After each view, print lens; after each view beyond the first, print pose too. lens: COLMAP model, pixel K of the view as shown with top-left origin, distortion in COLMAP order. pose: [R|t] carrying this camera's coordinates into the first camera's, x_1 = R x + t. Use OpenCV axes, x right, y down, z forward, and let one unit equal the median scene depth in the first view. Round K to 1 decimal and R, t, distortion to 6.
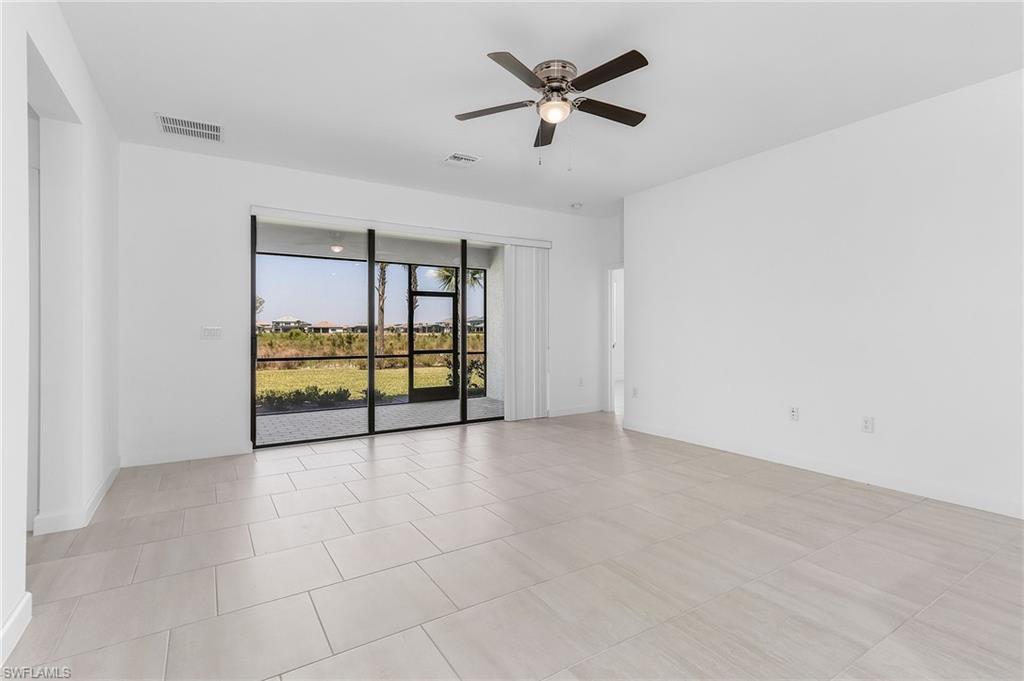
lens RADIAL K [[477.7, 0, 508.8], [0, 477.7, 330.4], [0, 0, 1]] dist [0.005095, 0.000487]
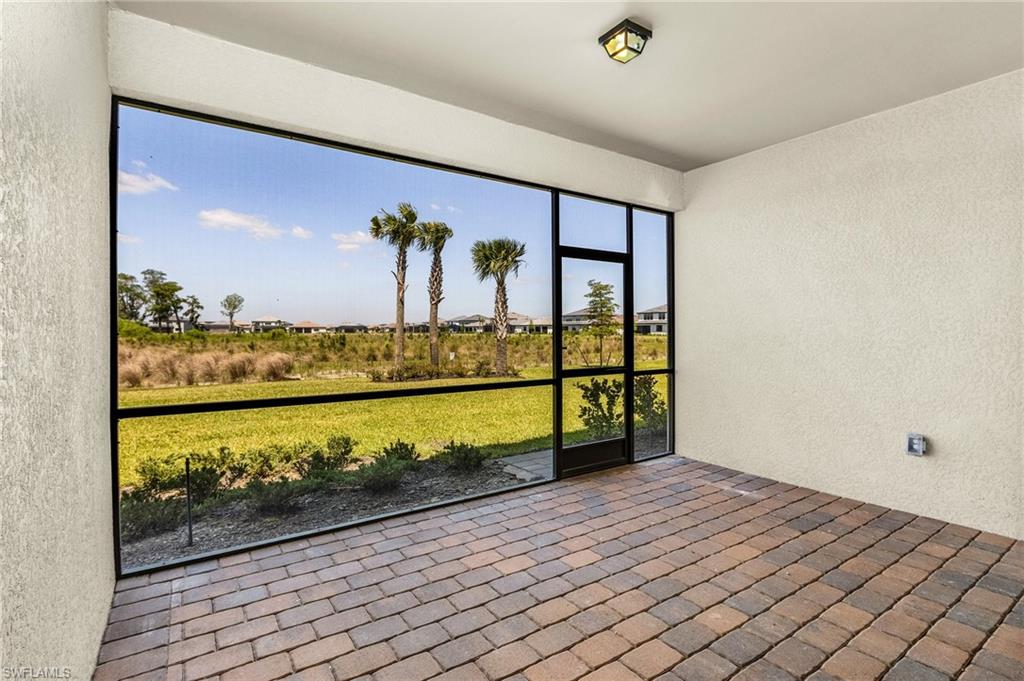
lens RADIAL K [[477.7, 0, 508.8], [0, 477.7, 330.4], [0, 0, 1]] dist [0.005095, 0.000487]
pose [[0.999425, -0.001338, 0.033869, -0.301898], [0.001326, 0.999999, 0.000393, 0.002119], [-0.033869, -0.000347, 0.999426, 0.580027]]
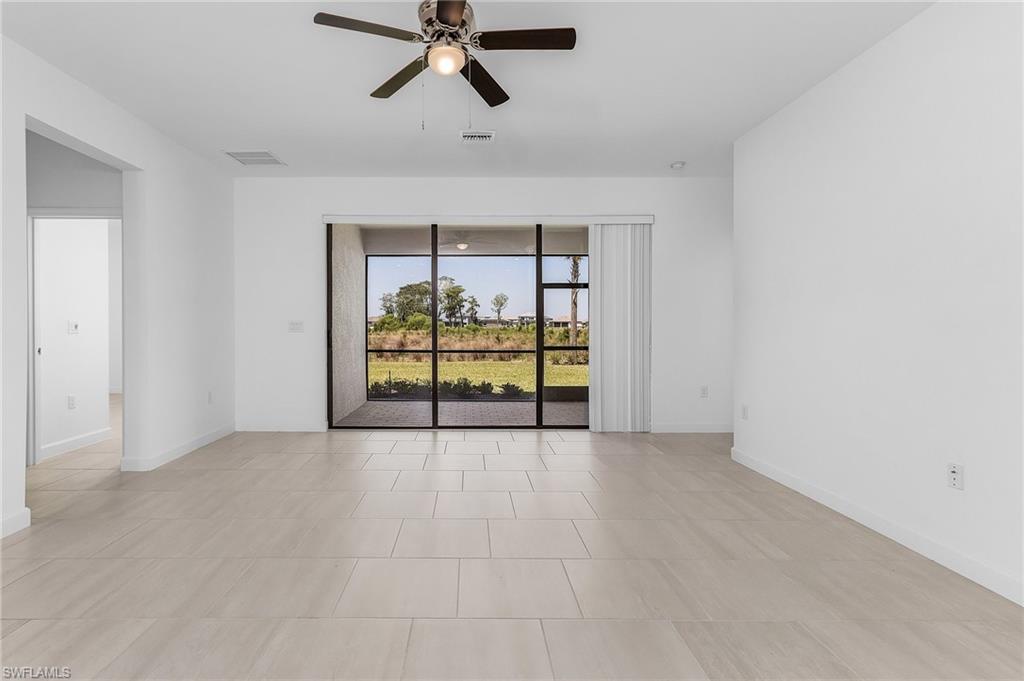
lens RADIAL K [[488.0, 0, 474.5], [0, 488.0, 327.4], [0, 0, 1]] dist [0.002243, 0.000271]
pose [[0.849179, 0.005042, -0.528081, 0.220790], [-0.002361, 0.999981, 0.005751, -0.000679], [0.528100, -0.003637, 0.849174, 0.116298]]
